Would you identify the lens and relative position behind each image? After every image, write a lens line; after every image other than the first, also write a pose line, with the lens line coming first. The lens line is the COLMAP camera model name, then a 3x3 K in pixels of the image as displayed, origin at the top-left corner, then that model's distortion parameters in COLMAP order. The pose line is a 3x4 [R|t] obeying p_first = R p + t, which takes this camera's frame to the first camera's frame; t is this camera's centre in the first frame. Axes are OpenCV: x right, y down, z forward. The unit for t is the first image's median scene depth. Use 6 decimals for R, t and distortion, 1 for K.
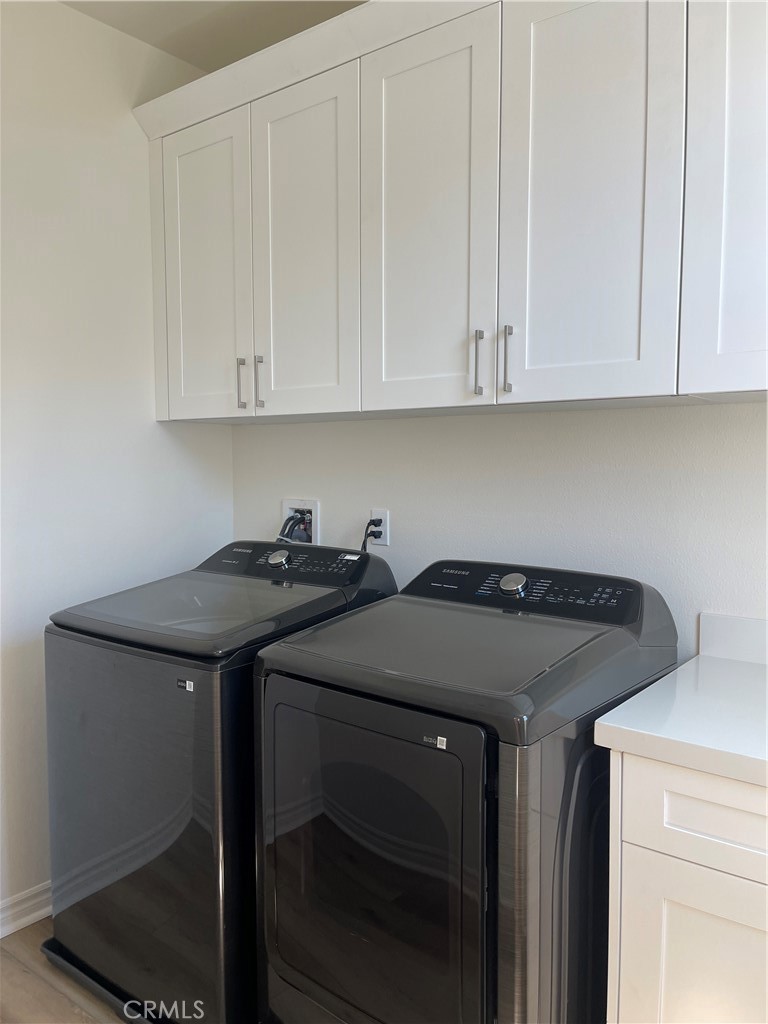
lens RADIAL K [[794.6, 0, 395.7], [0, 794.6, 512.2], [0, 0, 1]] dist [0.059610, -0.068857]
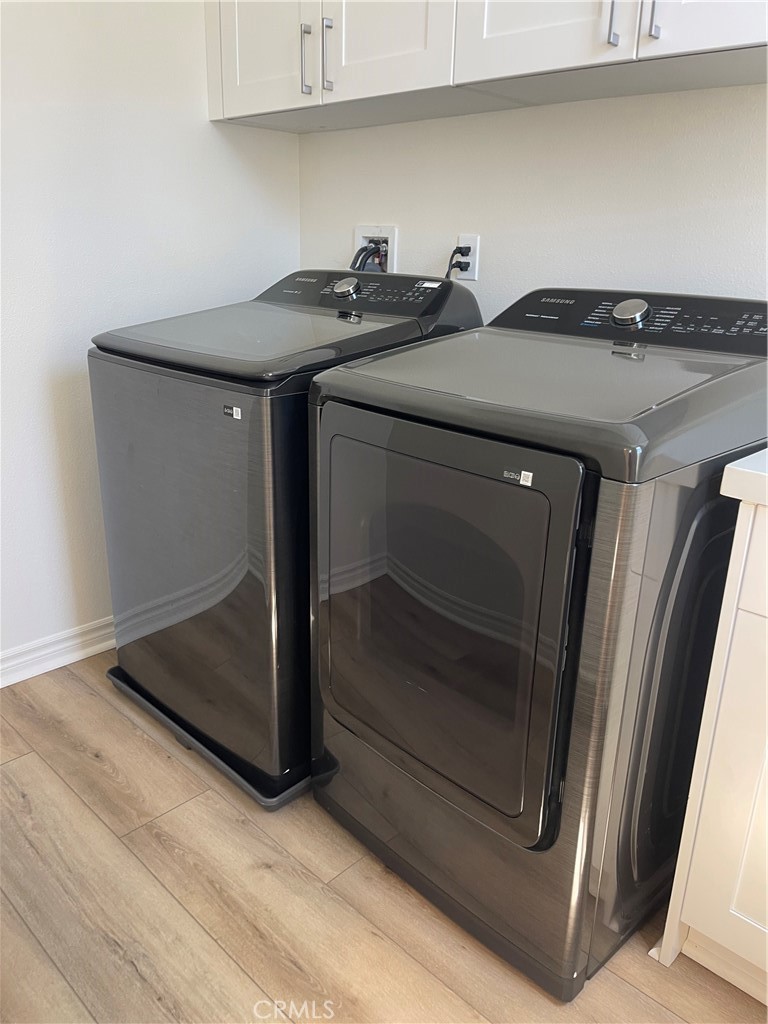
lens RADIAL K [[794.3, 0, 385.9], [0, 794.3, 526.6], [0, 0, 1]] dist [0.066905, -0.108770]
pose [[0.992229, 0.066279, -0.105299, 0.003153], [-0.035775, 0.962544, 0.268753, 0.092101], [0.119168, -0.262898, 0.957436, 0.146441]]
